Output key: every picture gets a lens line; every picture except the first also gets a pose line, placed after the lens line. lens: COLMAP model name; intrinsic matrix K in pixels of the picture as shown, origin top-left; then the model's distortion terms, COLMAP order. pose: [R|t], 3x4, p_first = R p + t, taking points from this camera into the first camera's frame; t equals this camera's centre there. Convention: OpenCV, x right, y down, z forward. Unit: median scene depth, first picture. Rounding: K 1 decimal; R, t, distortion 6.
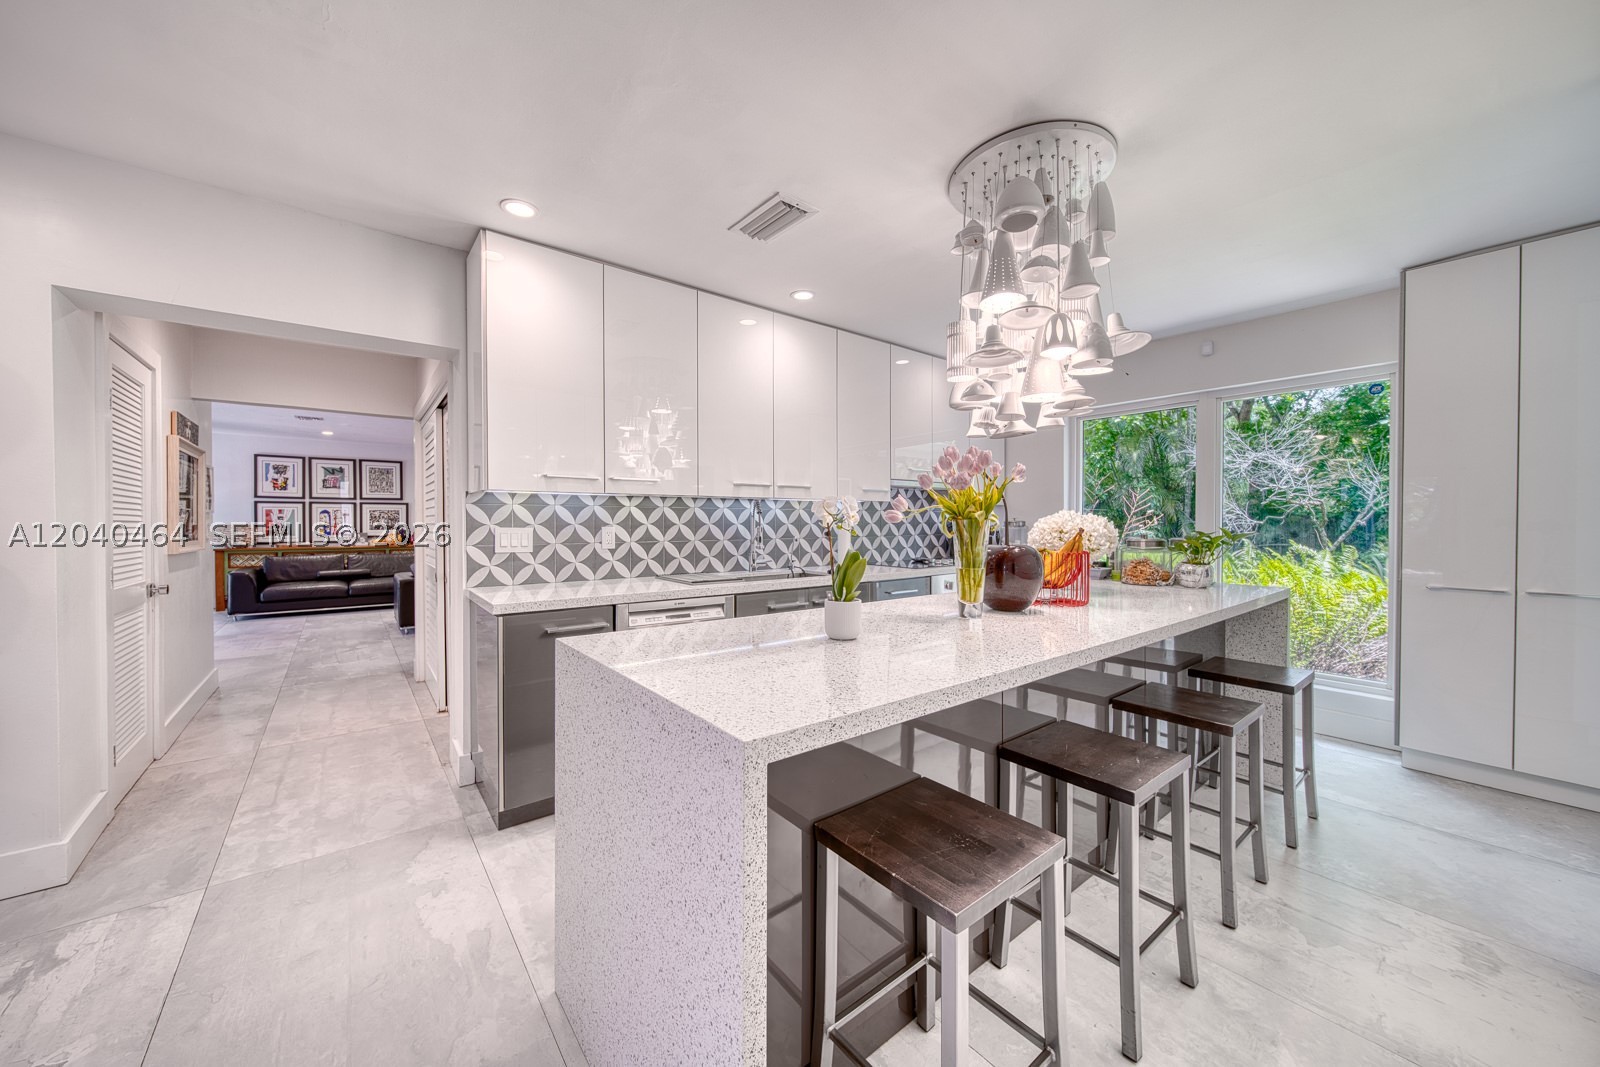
lens RADIAL K [[572.7, 0, 801.3], [0, 572.7, 531.4], [0, 0, 1]] dist [-0.004754, -0.000195]
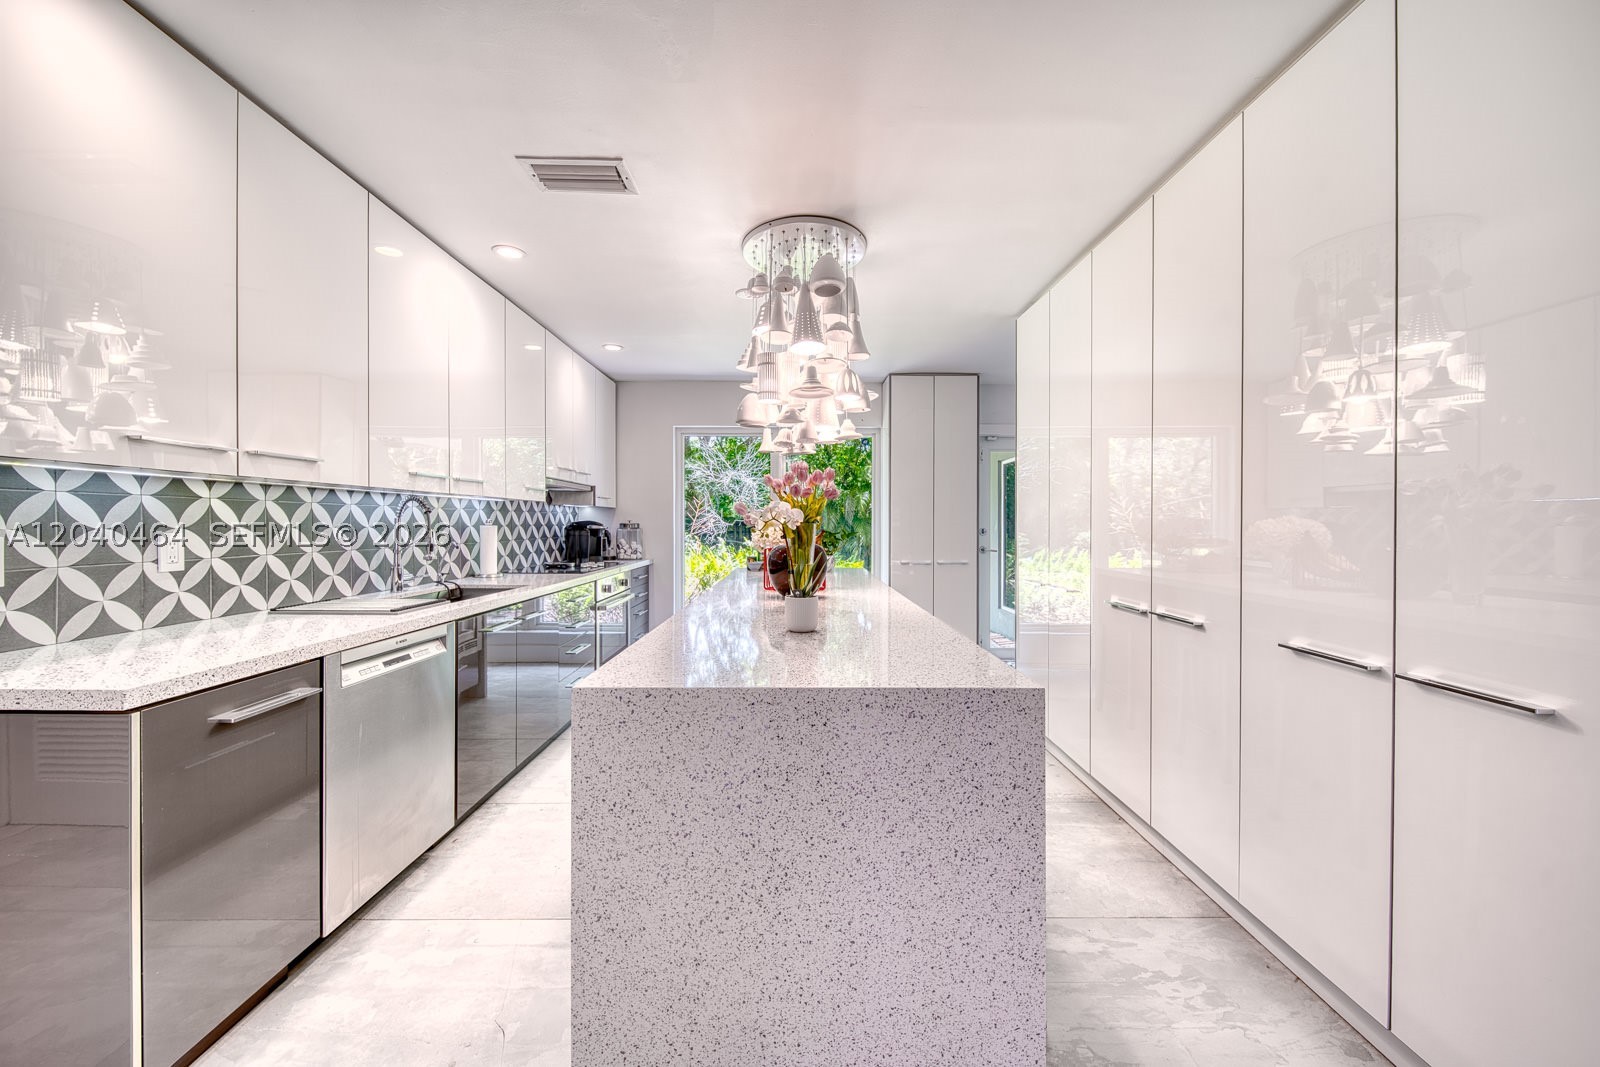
lens RADIAL K [[572.7, 0, 804.3], [0, 572.7, 522.9], [0, 0, 1]] dist [-0.004754, -0.000195]
pose [[0.613010, 0.001990, 0.790073, -0.398090], [0.012023, 0.999858, -0.011847, -0.003770], [-0.789984, 0.016761, 0.612898, 0.158452]]
